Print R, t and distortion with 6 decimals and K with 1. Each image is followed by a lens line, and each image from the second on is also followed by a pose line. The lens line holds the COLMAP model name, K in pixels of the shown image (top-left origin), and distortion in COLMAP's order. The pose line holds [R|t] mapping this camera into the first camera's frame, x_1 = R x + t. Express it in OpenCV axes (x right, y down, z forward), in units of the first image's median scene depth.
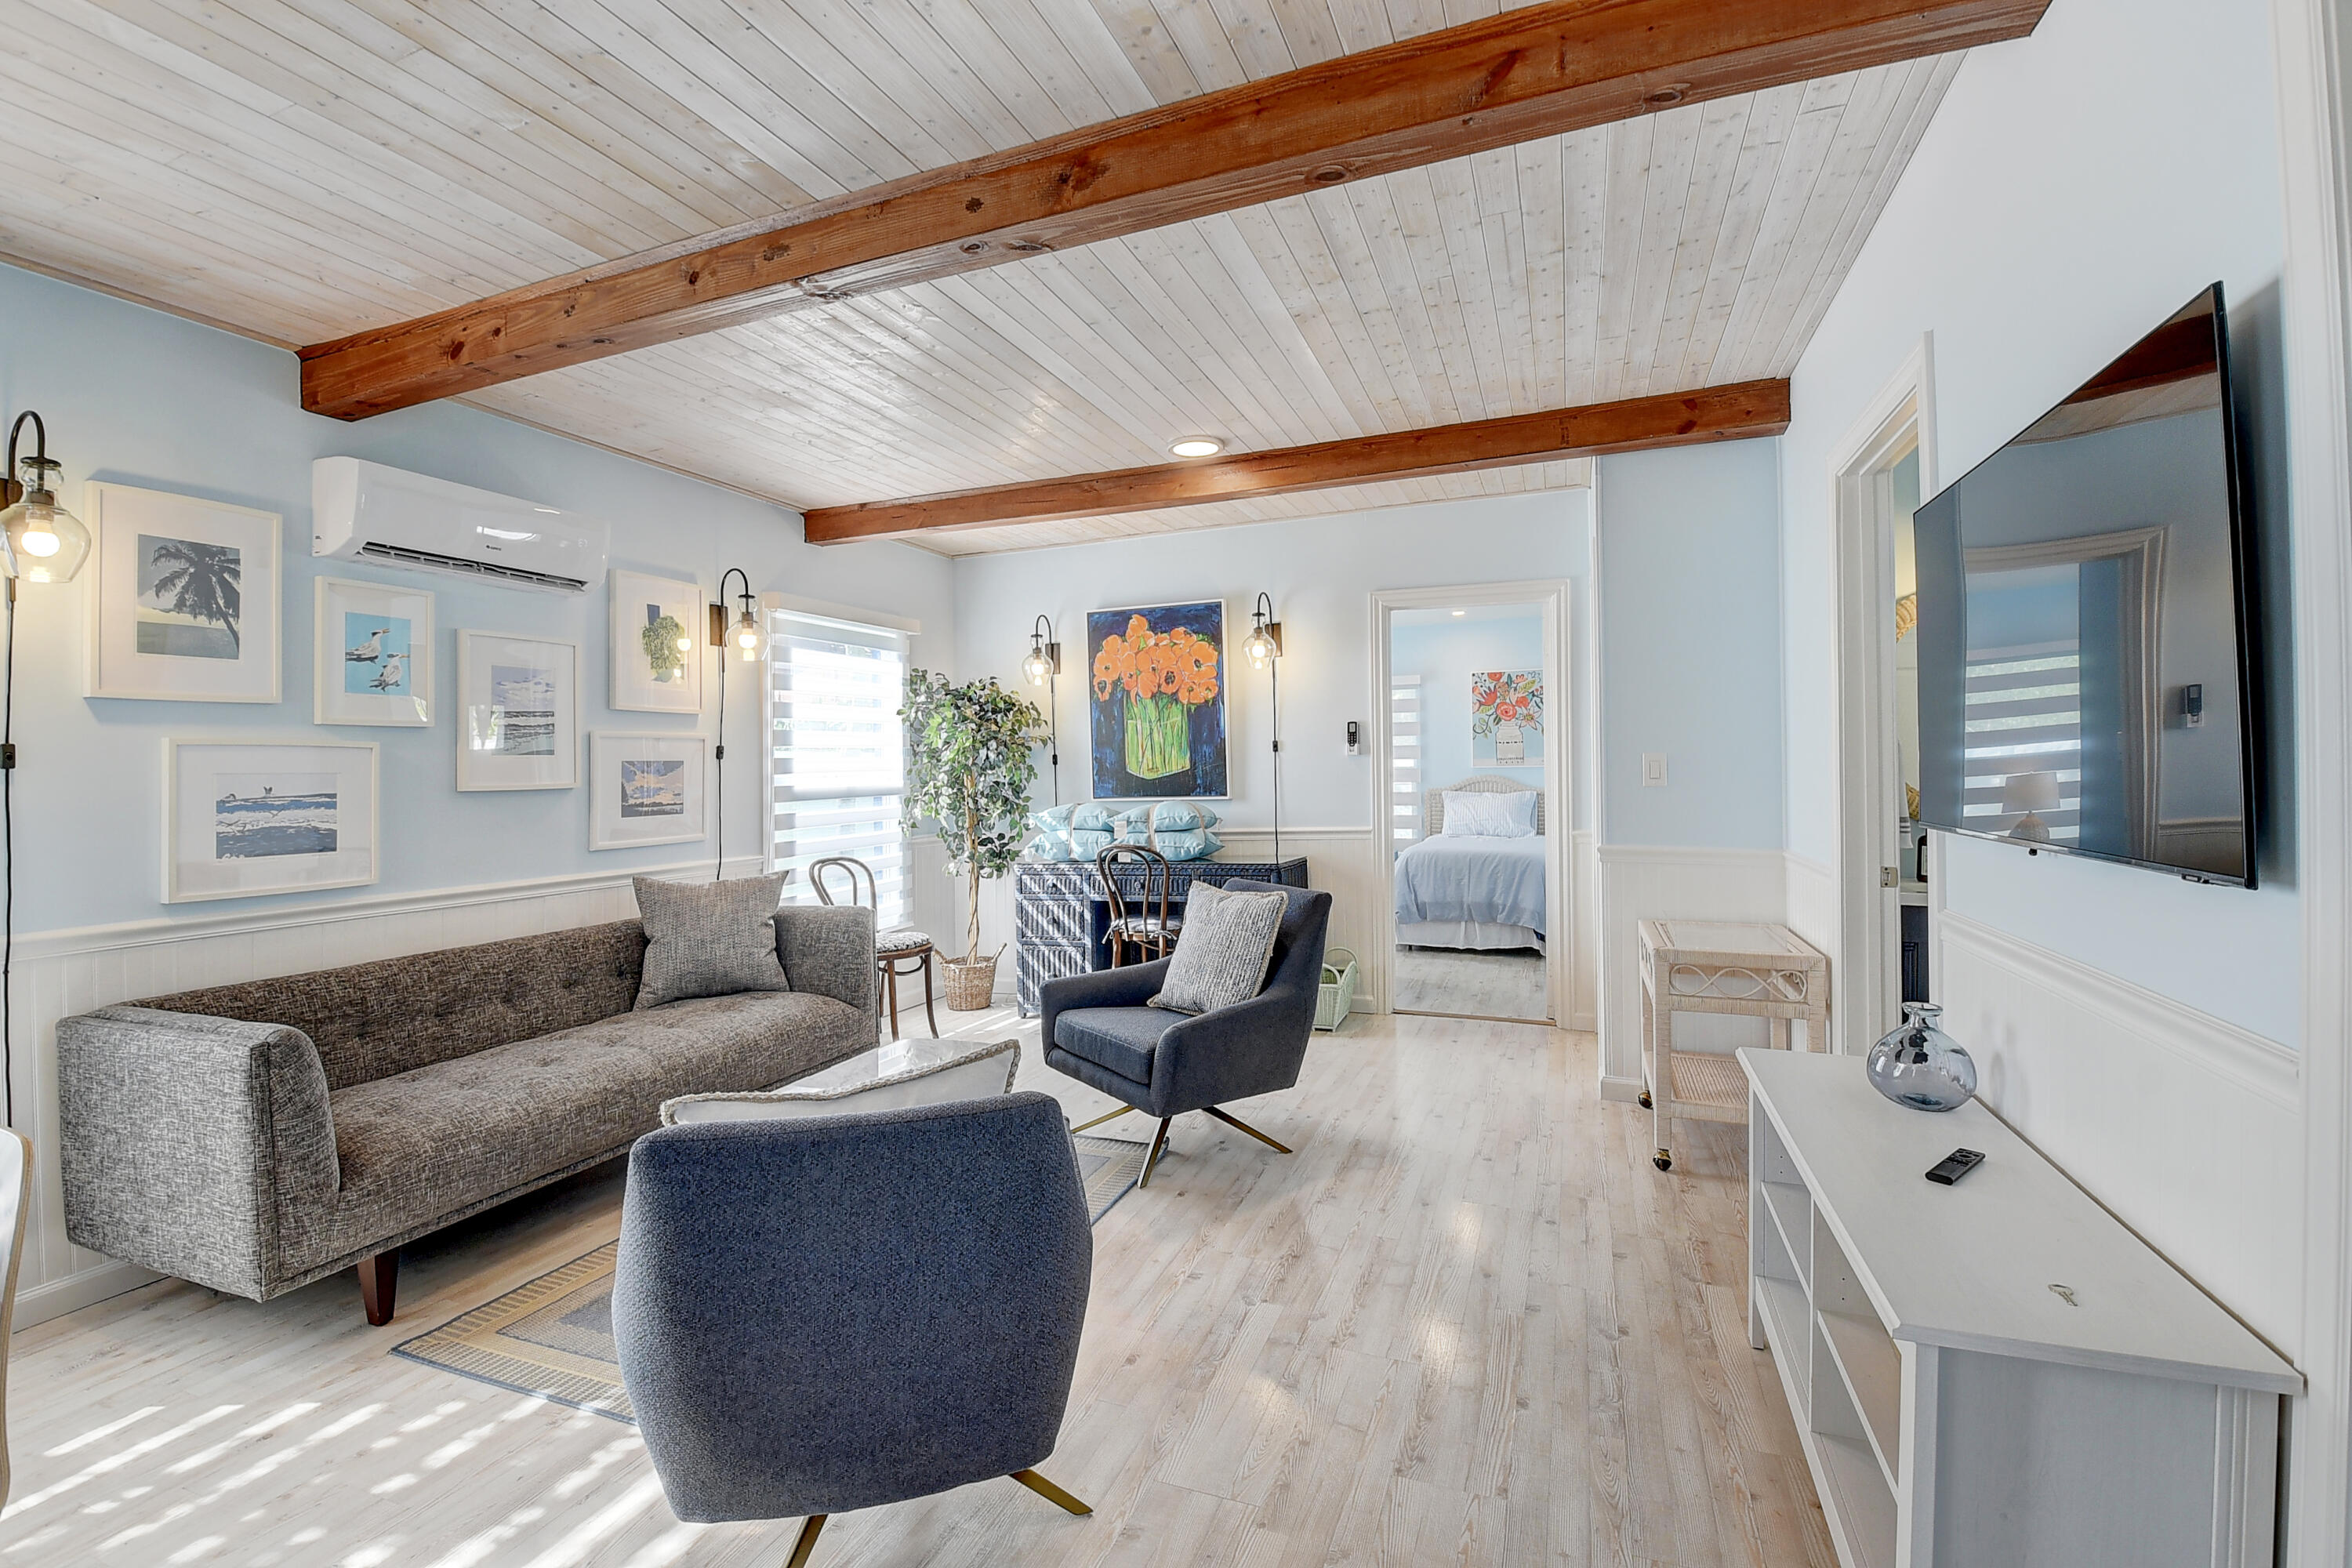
lens RADIAL K [[1035.0, 0, 1168.6], [0, 1035.0, 756.8], [0, 0, 1]] dist [0.013633, -0.022765]
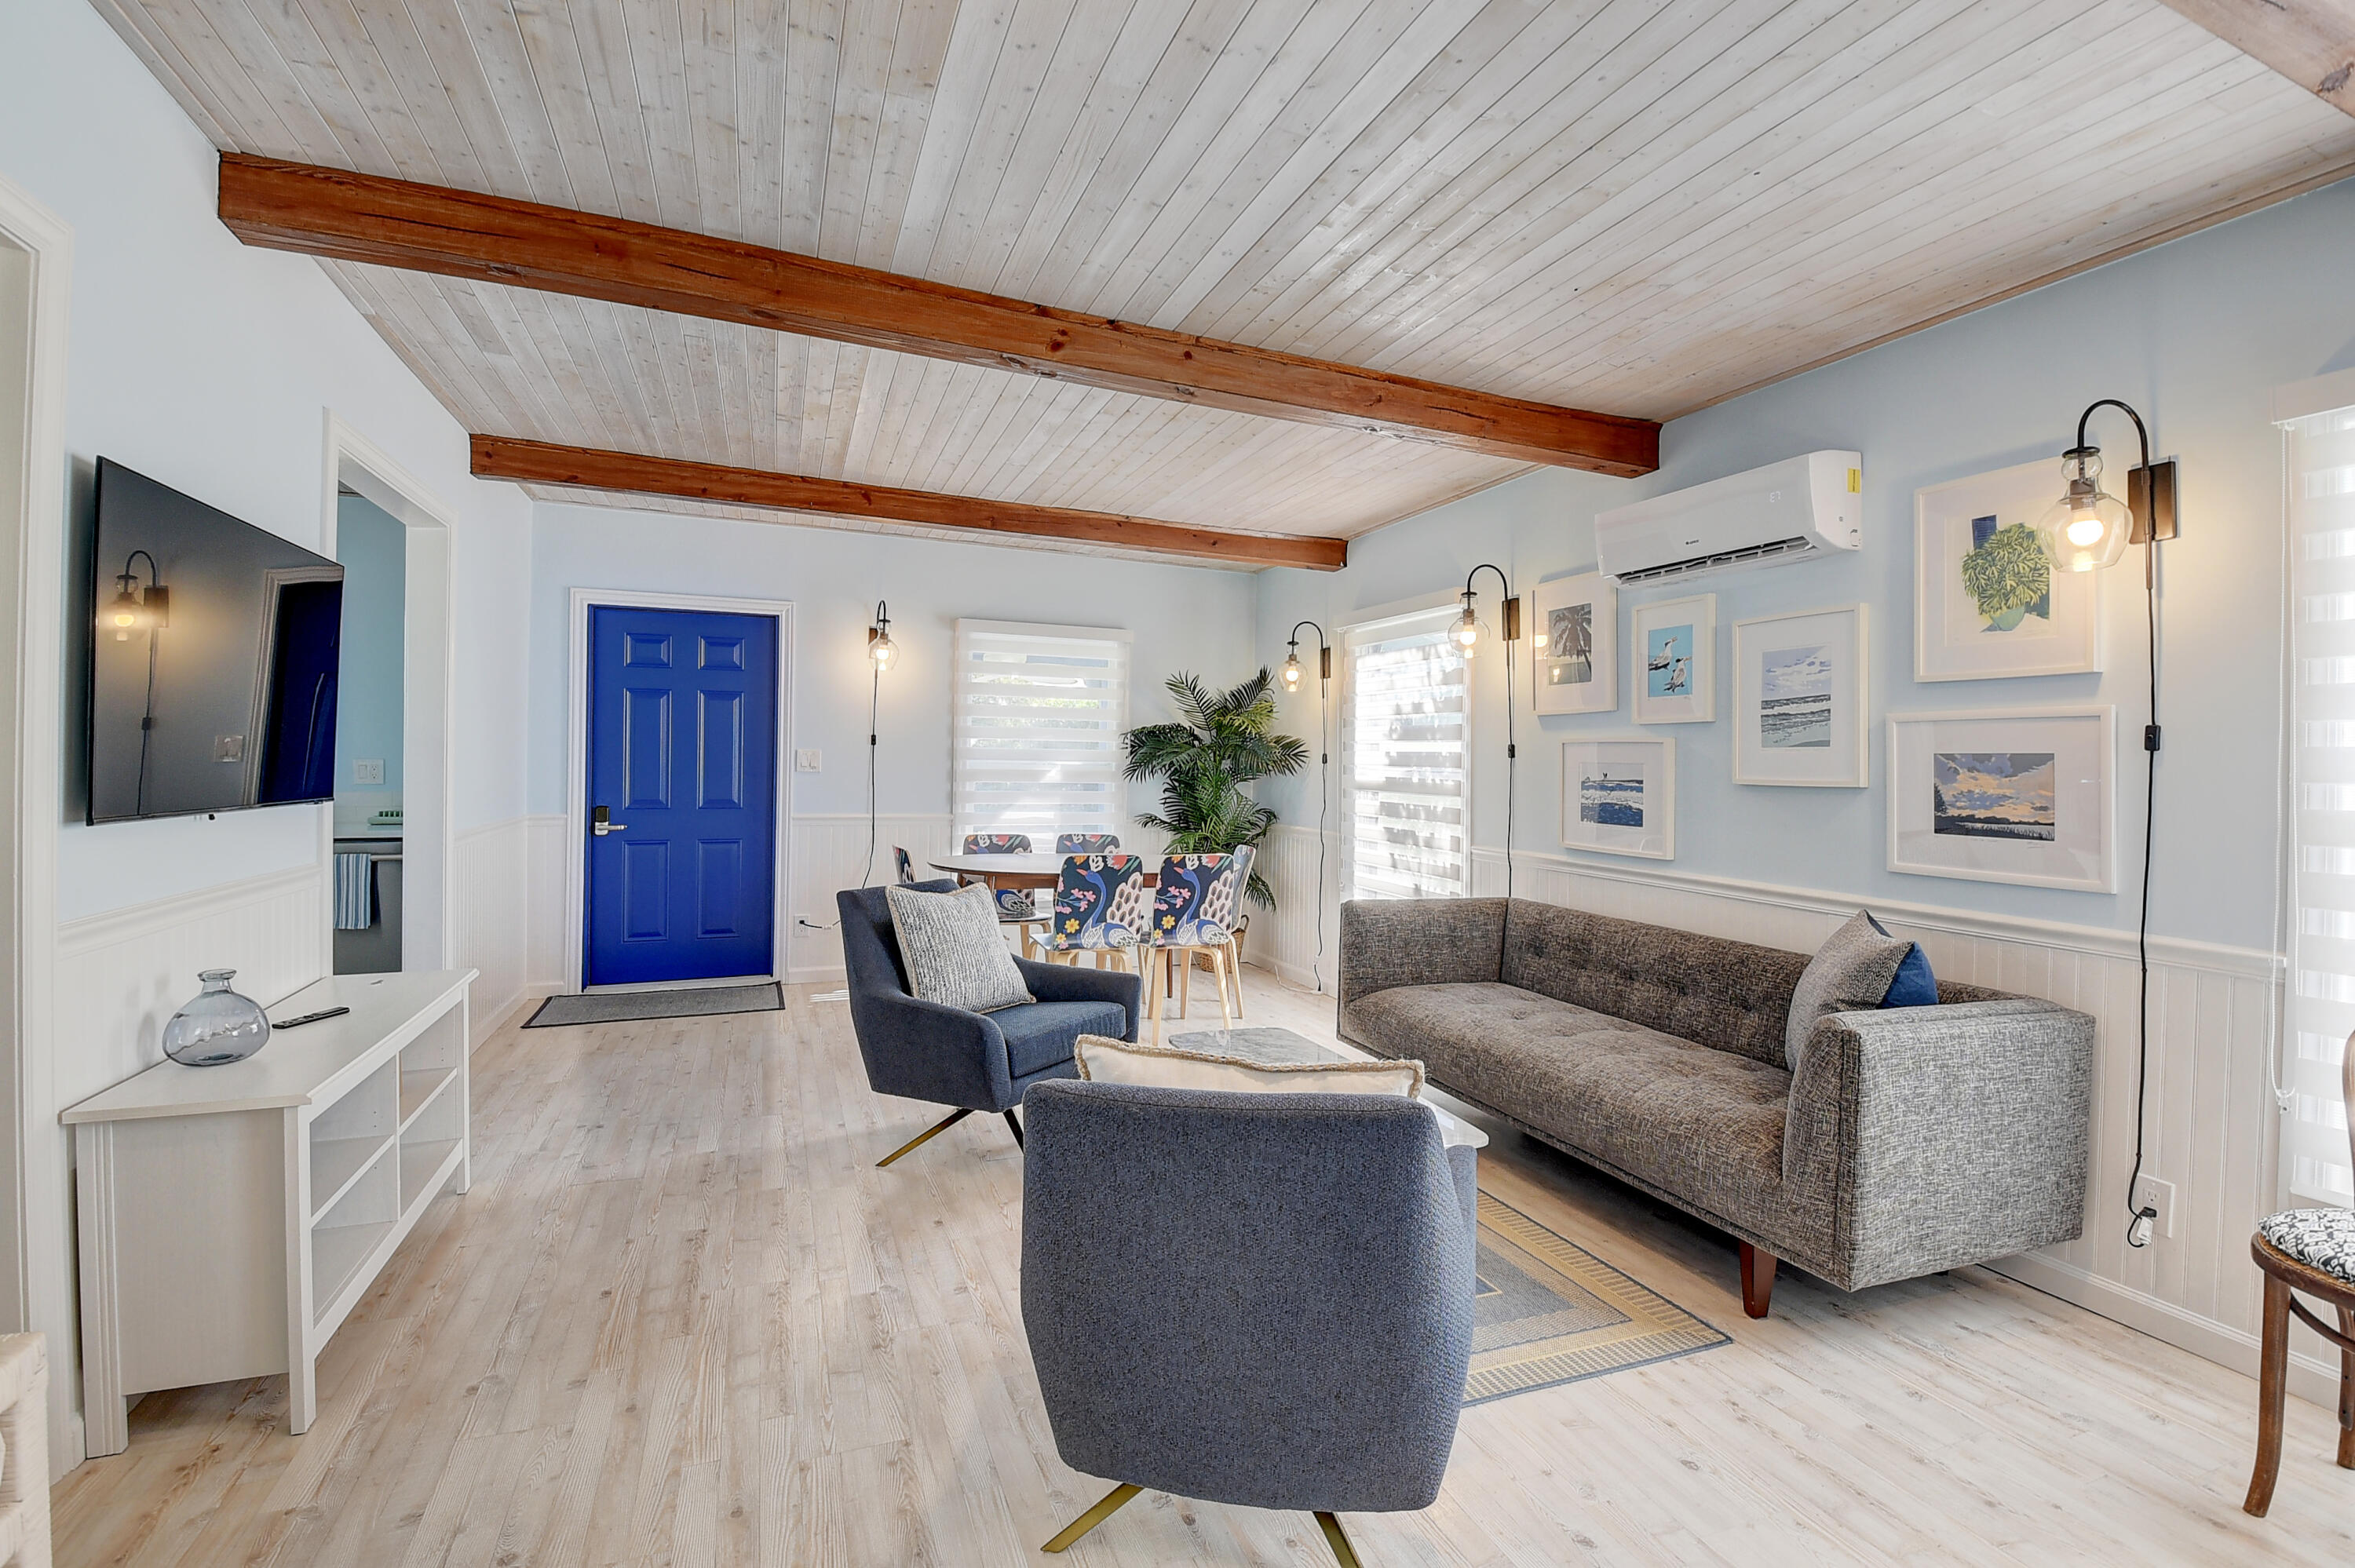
lens RADIAL K [[1034.3, 0, 1169.9], [0, 1034.3, 758.0], [0, 0, 1]] dist [0.016142, -0.017506]
pose [[-0.733840, 0.003646, -0.679312, 0.313032], [0.003480, 0.999993, 0.001608, 0.003664], [0.679313, -0.001184, -0.733847, 1.076097]]
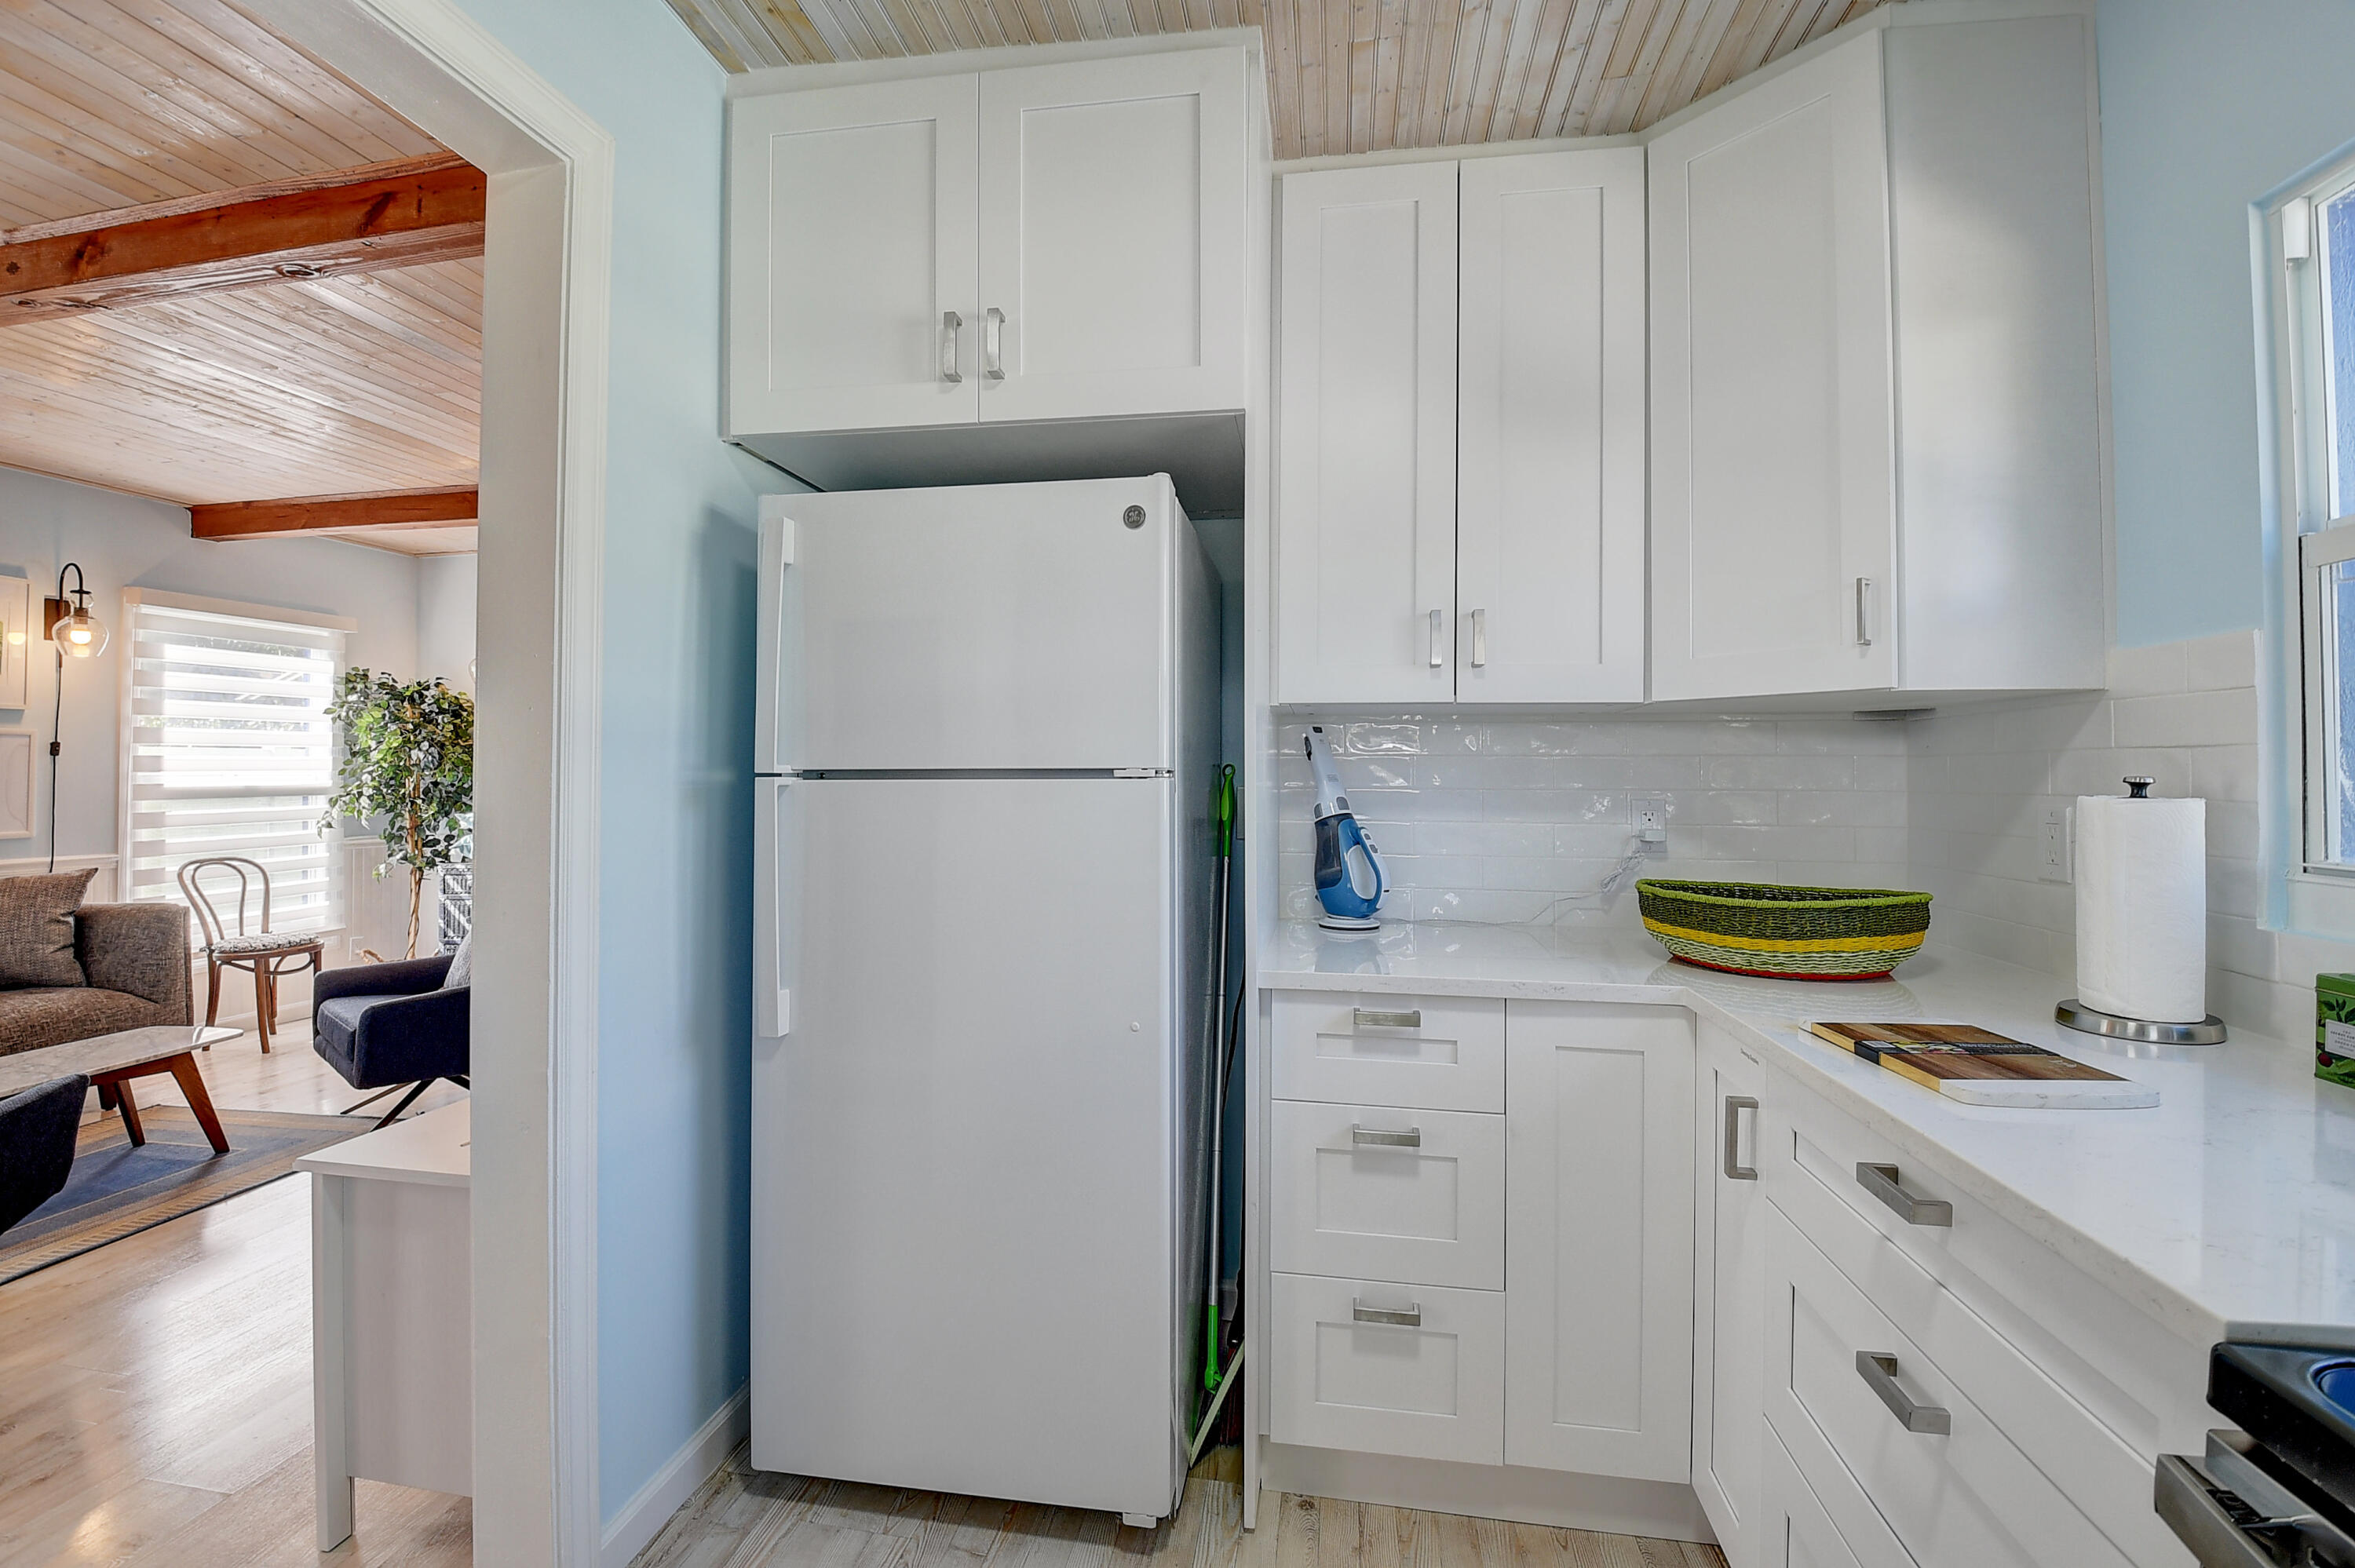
lens RADIAL K [[1055.5, 0, 1170.6], [0, 1055.5, 758.5], [0, 0, 1]] dist [-0.034893, -0.000150]
pose [[0.978535, 0.015209, 0.205519, 0.418185], [-0.014268, 0.999880, -0.006057, -0.004446], [-0.205586, 0.002995, 0.978634, -0.161434]]
